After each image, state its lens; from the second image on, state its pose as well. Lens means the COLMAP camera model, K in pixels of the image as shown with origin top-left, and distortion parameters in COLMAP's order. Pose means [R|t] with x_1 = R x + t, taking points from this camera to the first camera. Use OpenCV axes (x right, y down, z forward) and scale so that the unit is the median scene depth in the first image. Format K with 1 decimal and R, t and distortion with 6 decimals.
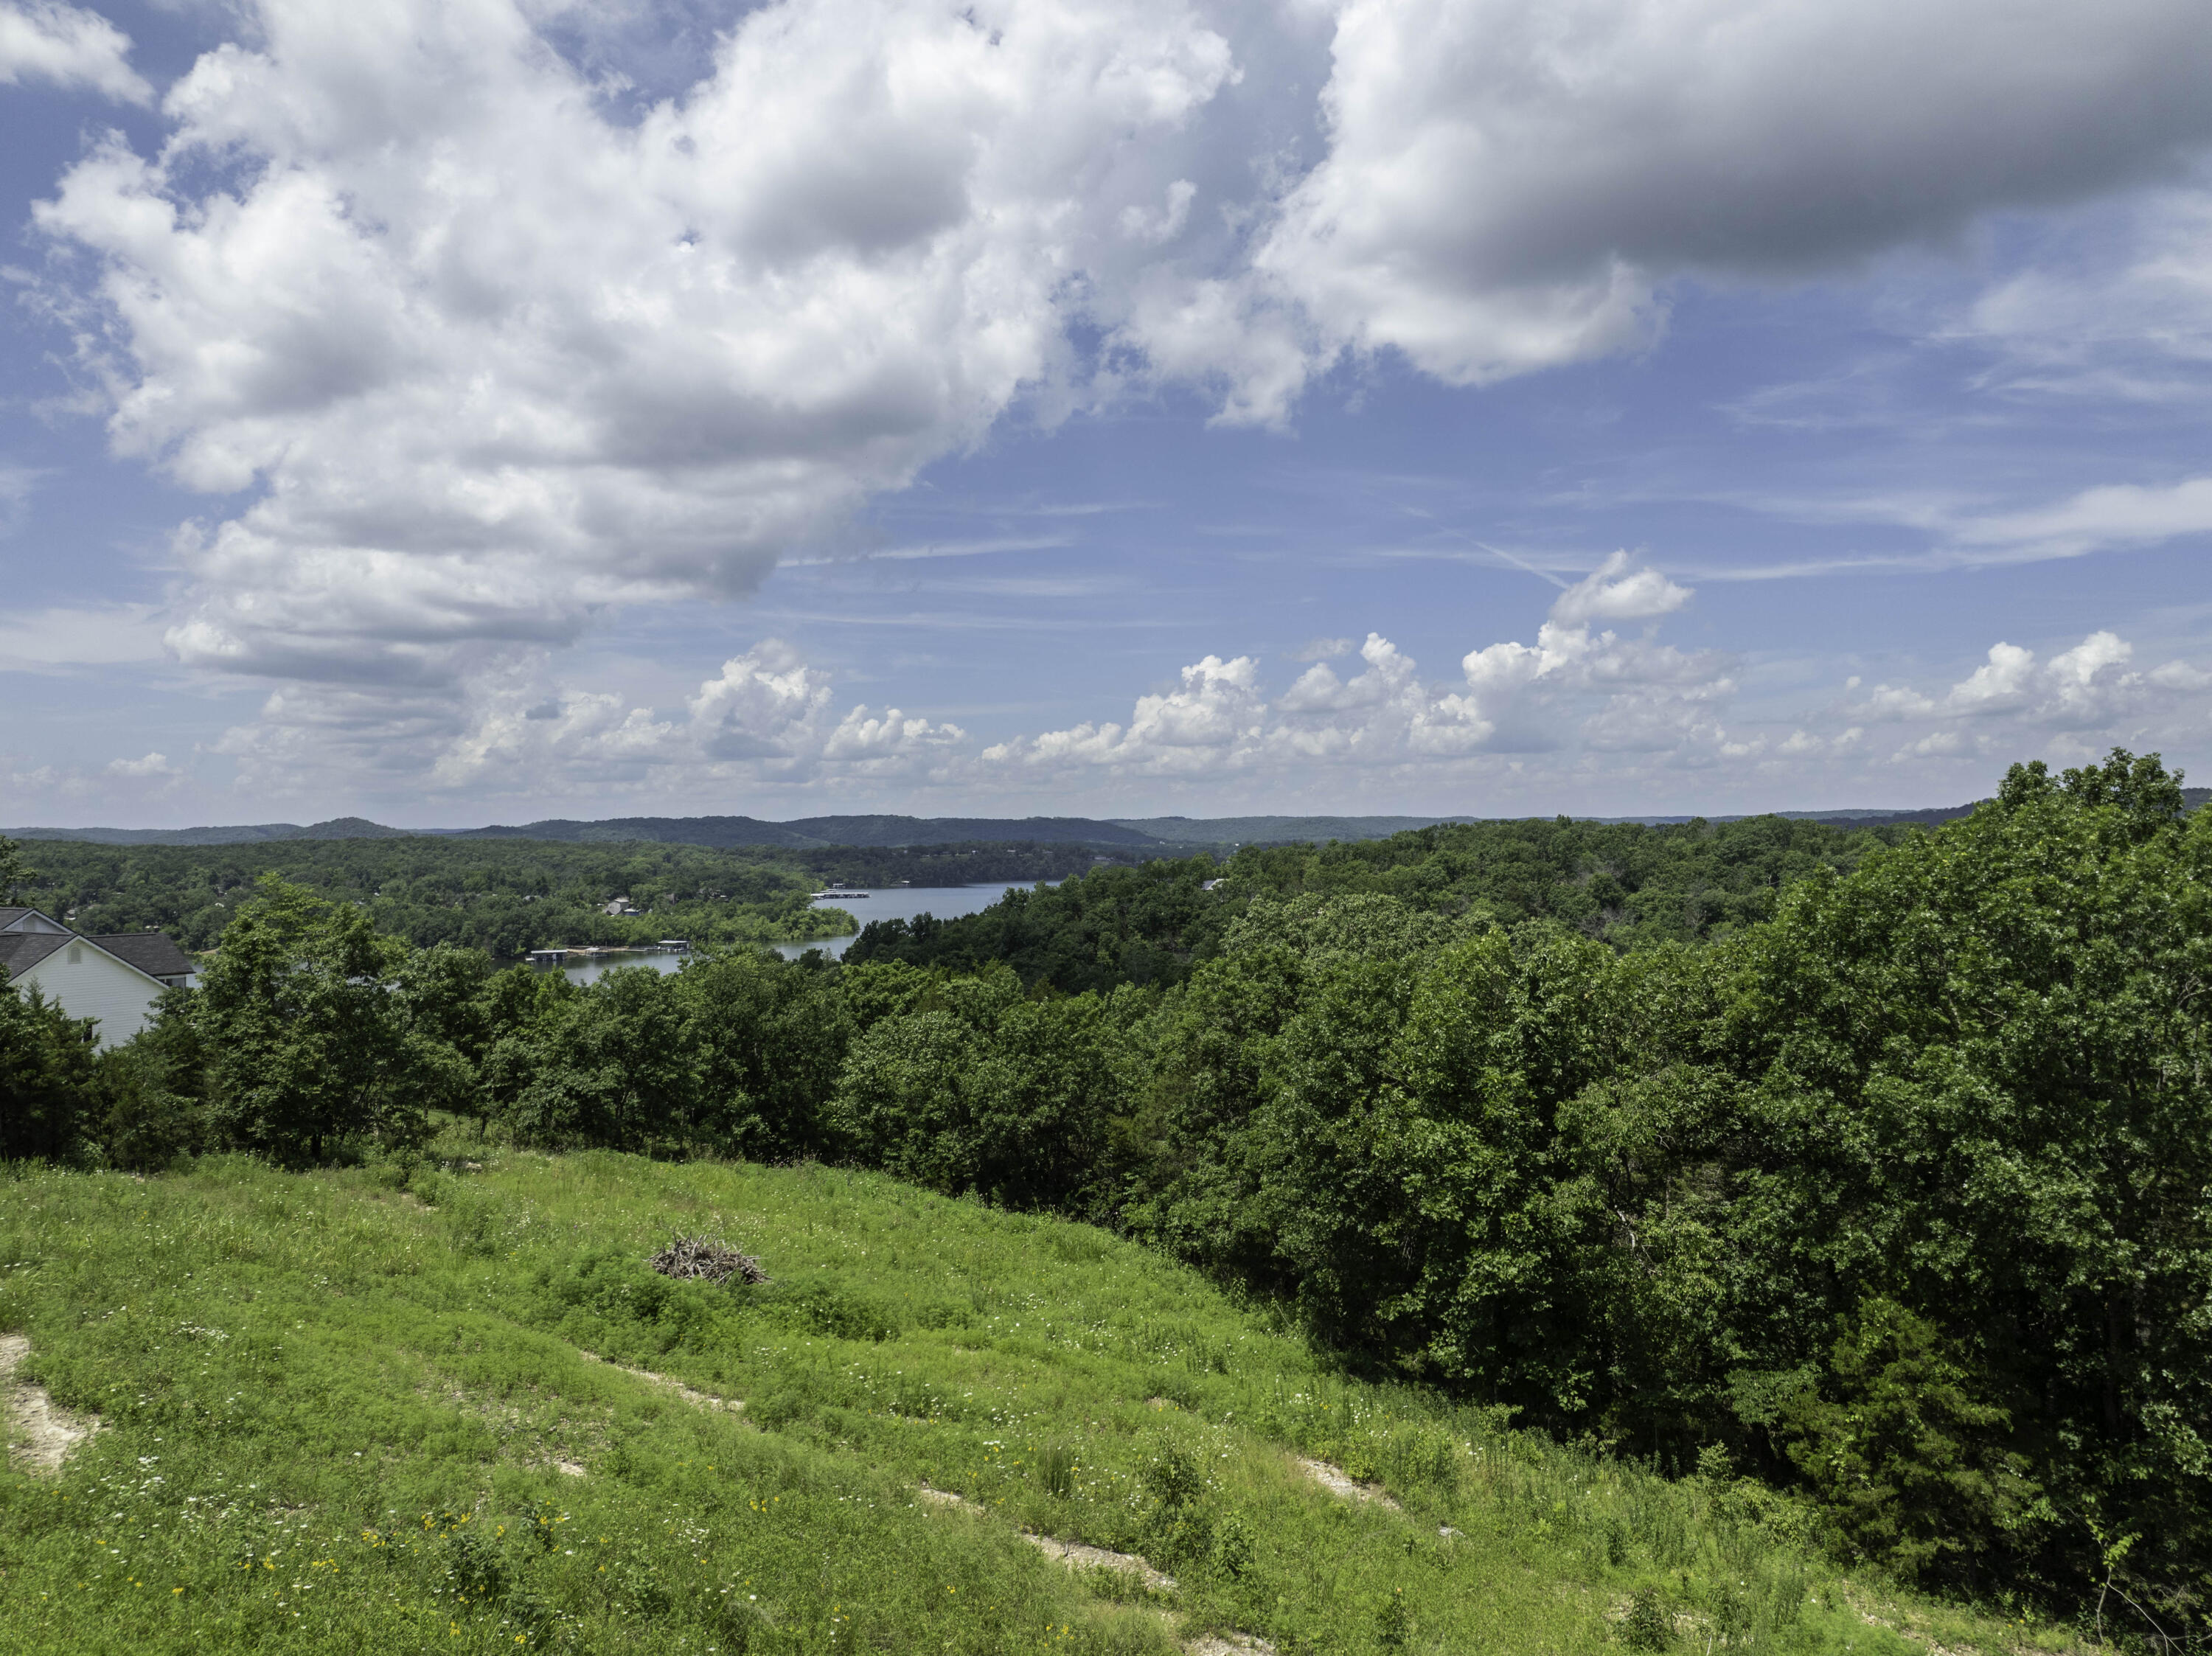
lens RADIAL K [[1556.4, 0, 1104.9], [0, 1556.4, 874.0], [0, 0, 1]] dist [-0.044146, 0.010789]
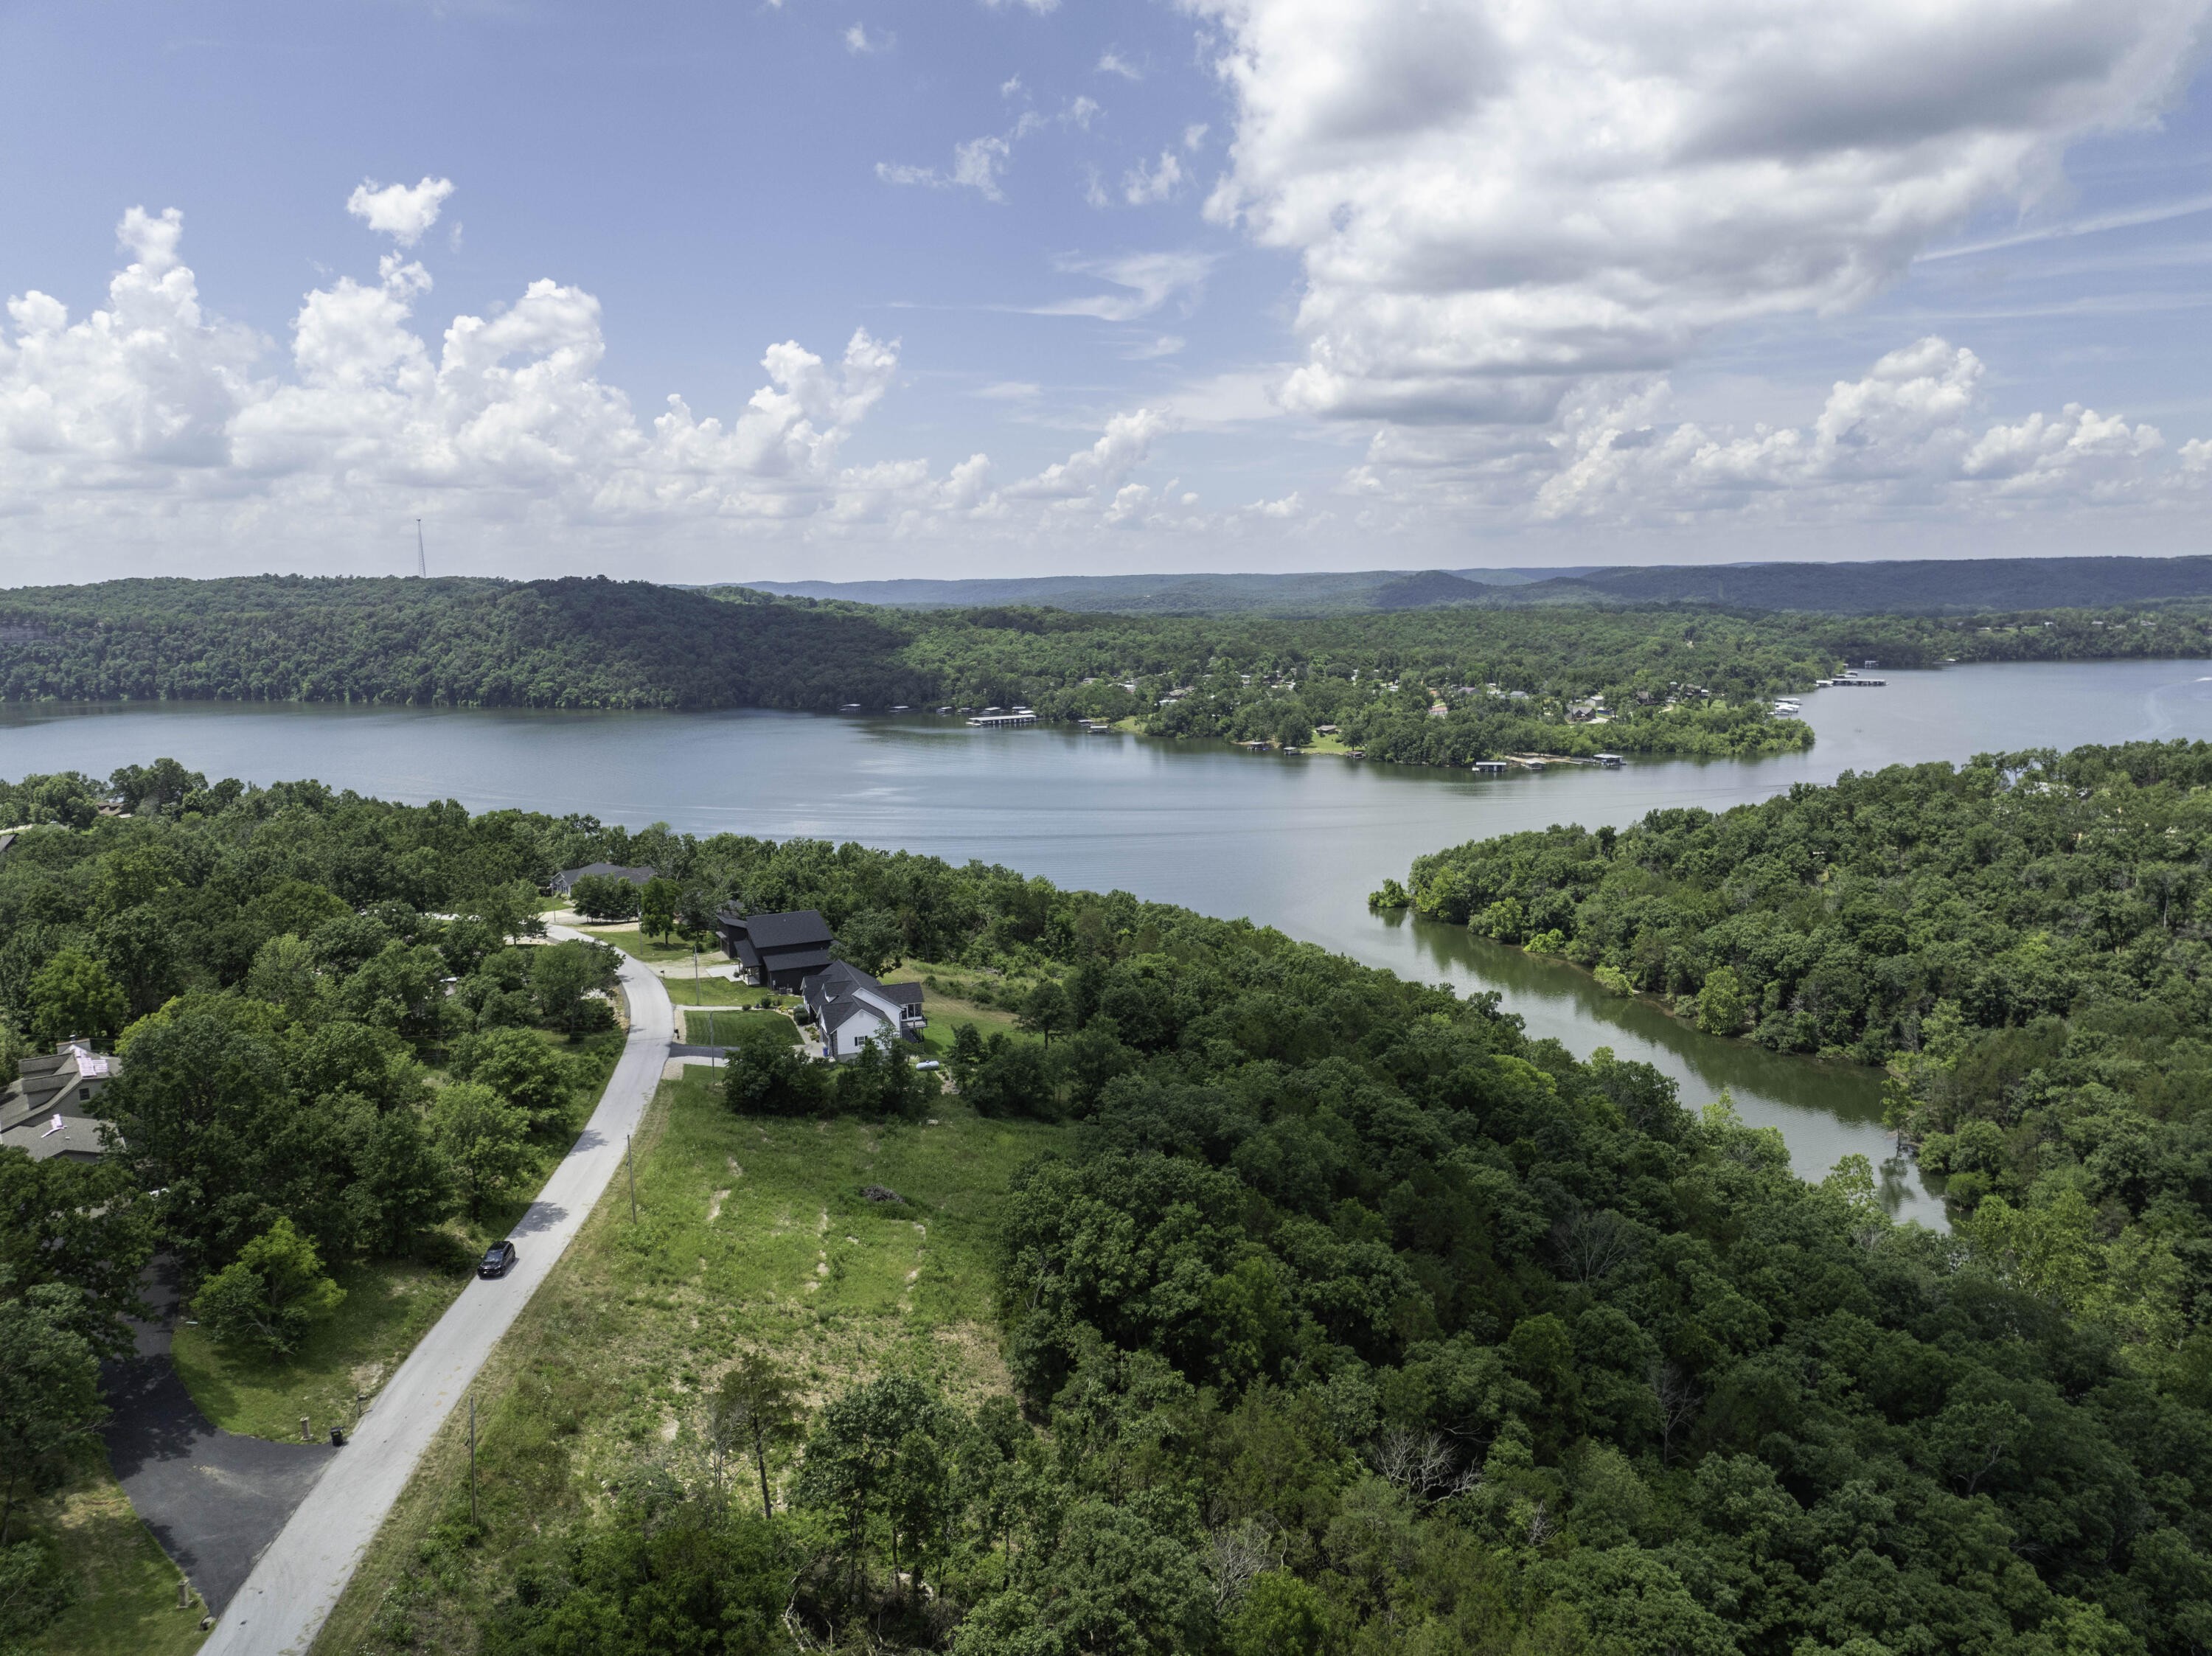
lens RADIAL K [[1556.4, 0, 1099.3], [0, 1556.4, 829.9], [0, 0, 1]] dist [-0.044146, 0.010789]
pose [[0.777930, 0.092344, -0.621529, 1.288754], [-0.001608, 0.989431, 0.144993, -0.628749], [0.628349, -0.111795, 0.769857, -0.824832]]
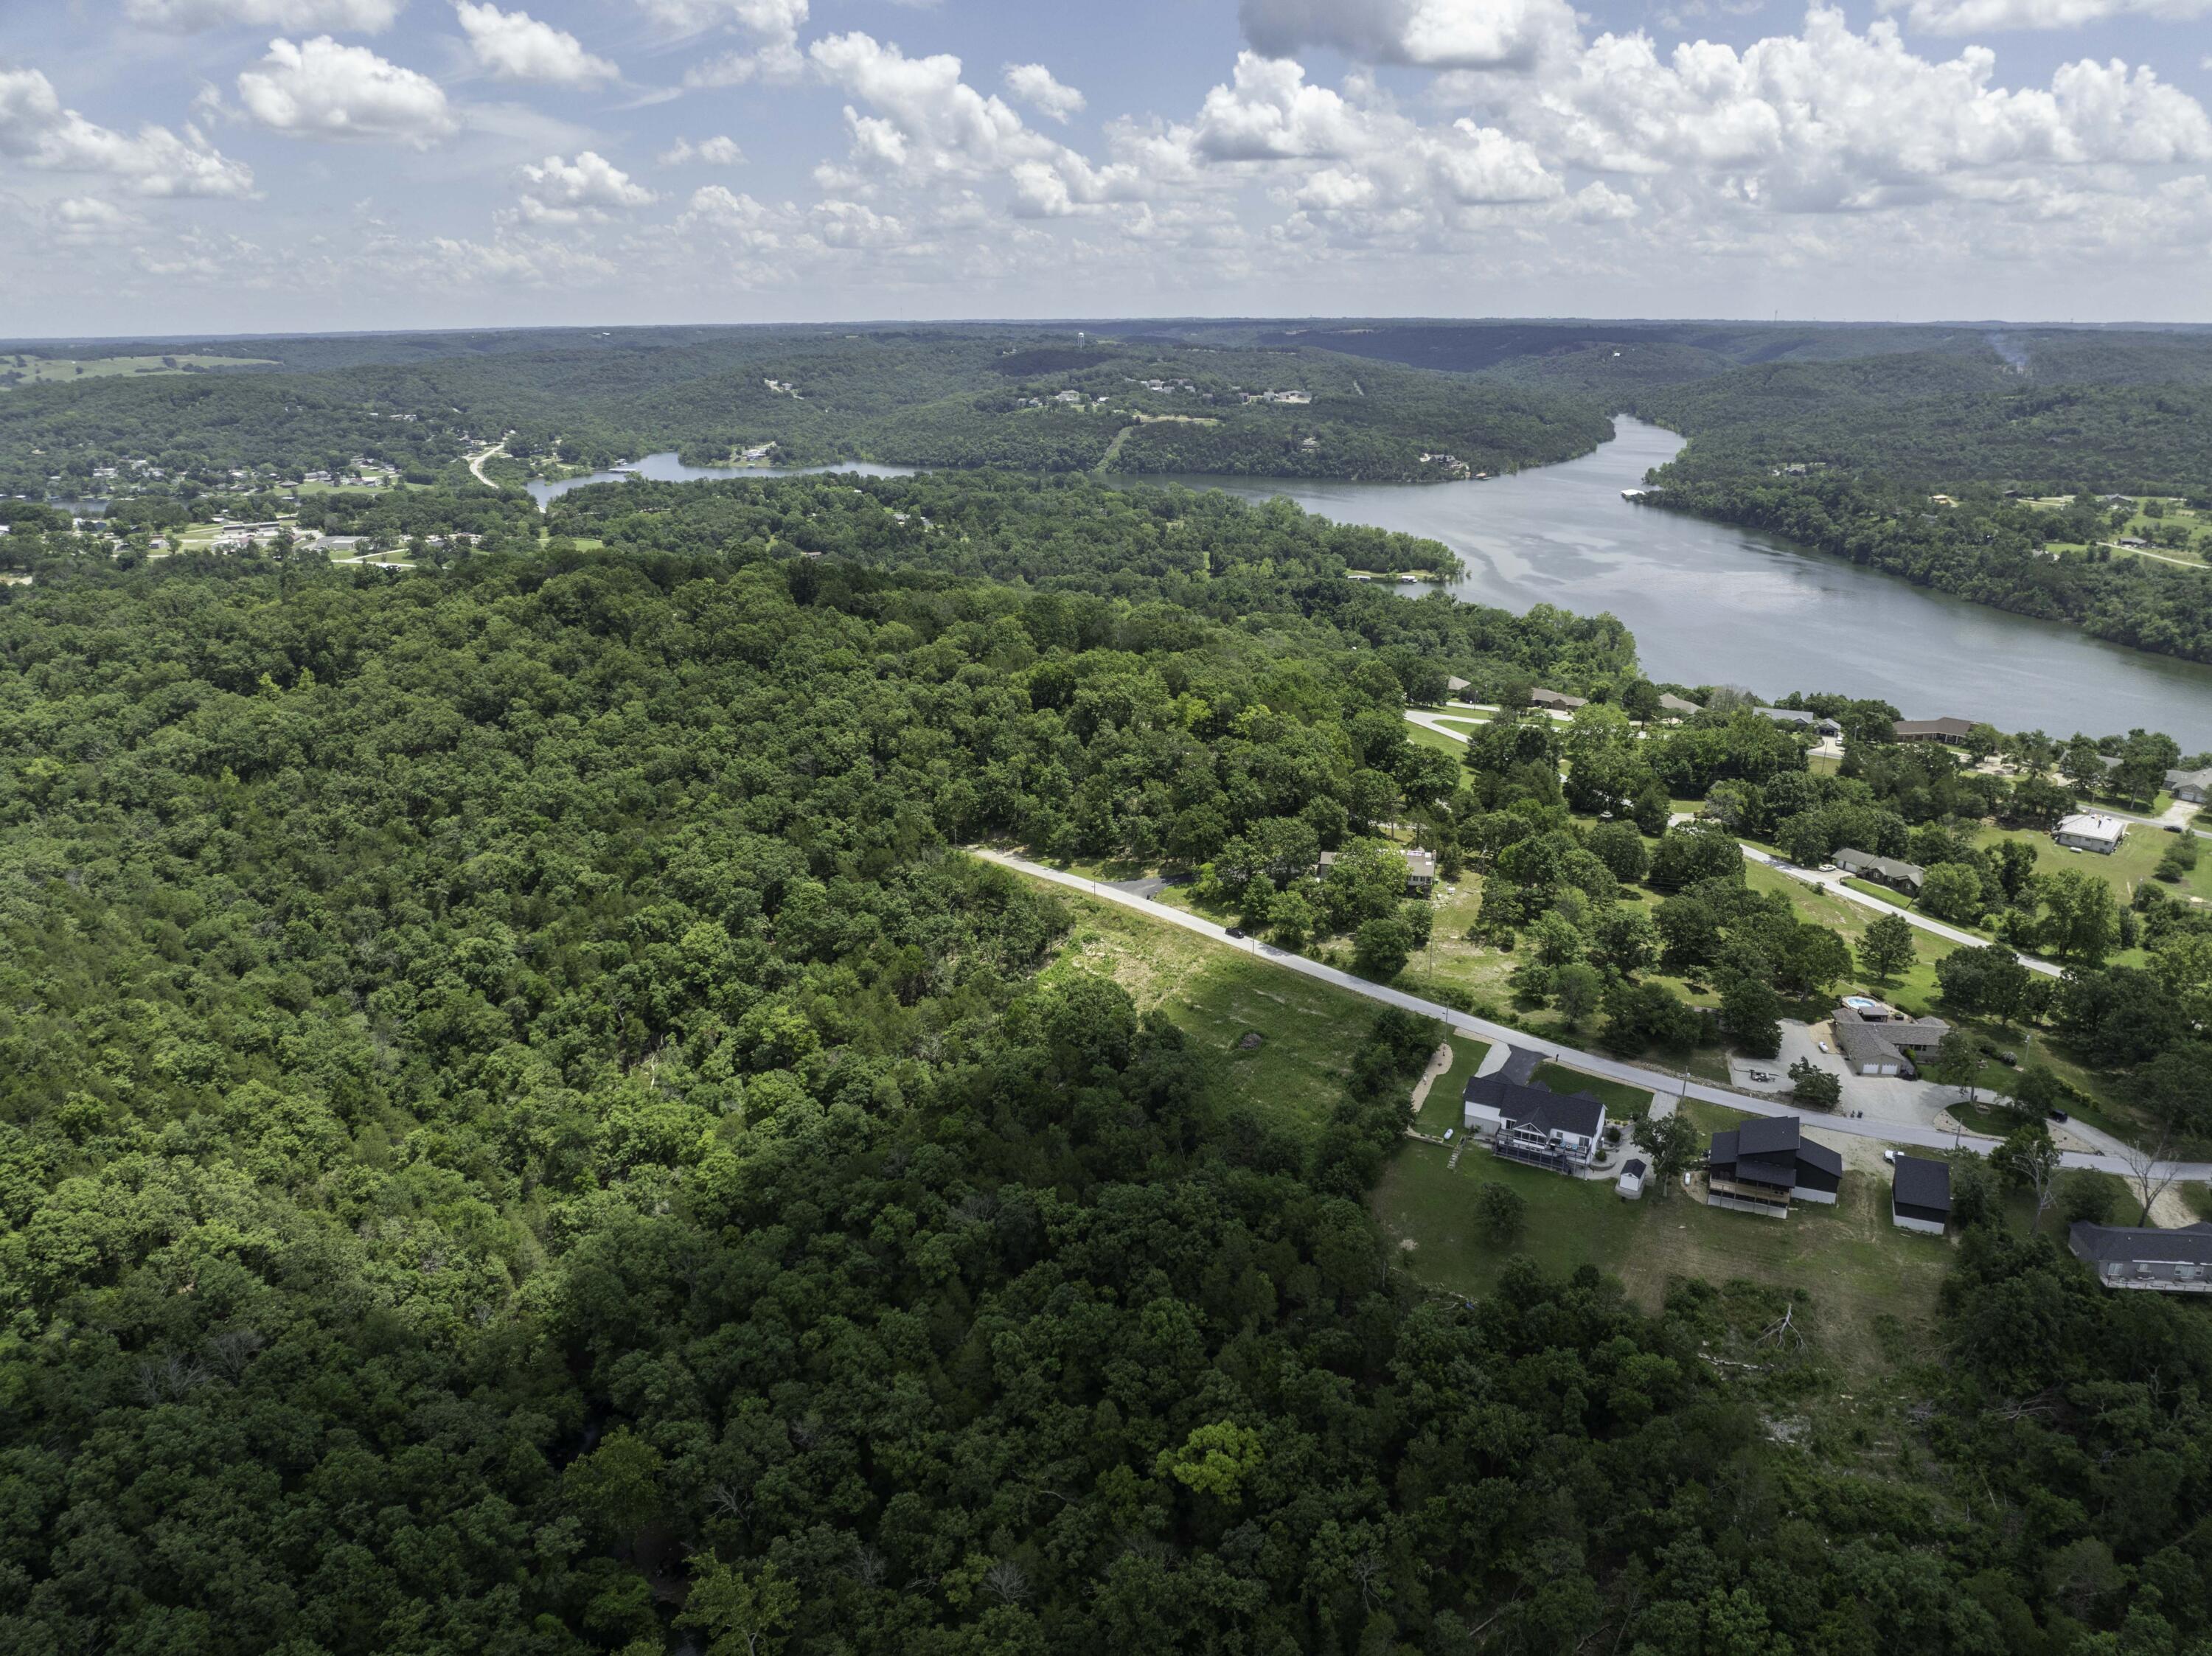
lens RADIAL K [[1556.4, 0, 1099.6], [0, 1556.4, 837.1], [0, 0, 1]] dist [-0.044146, 0.010789]
pose [[-0.998862, 0.028630, -0.038133, 0.419781], [0.014128, 0.941474, 0.336790, -1.734500], [0.045543, 0.335868, -0.940807, 4.067568]]
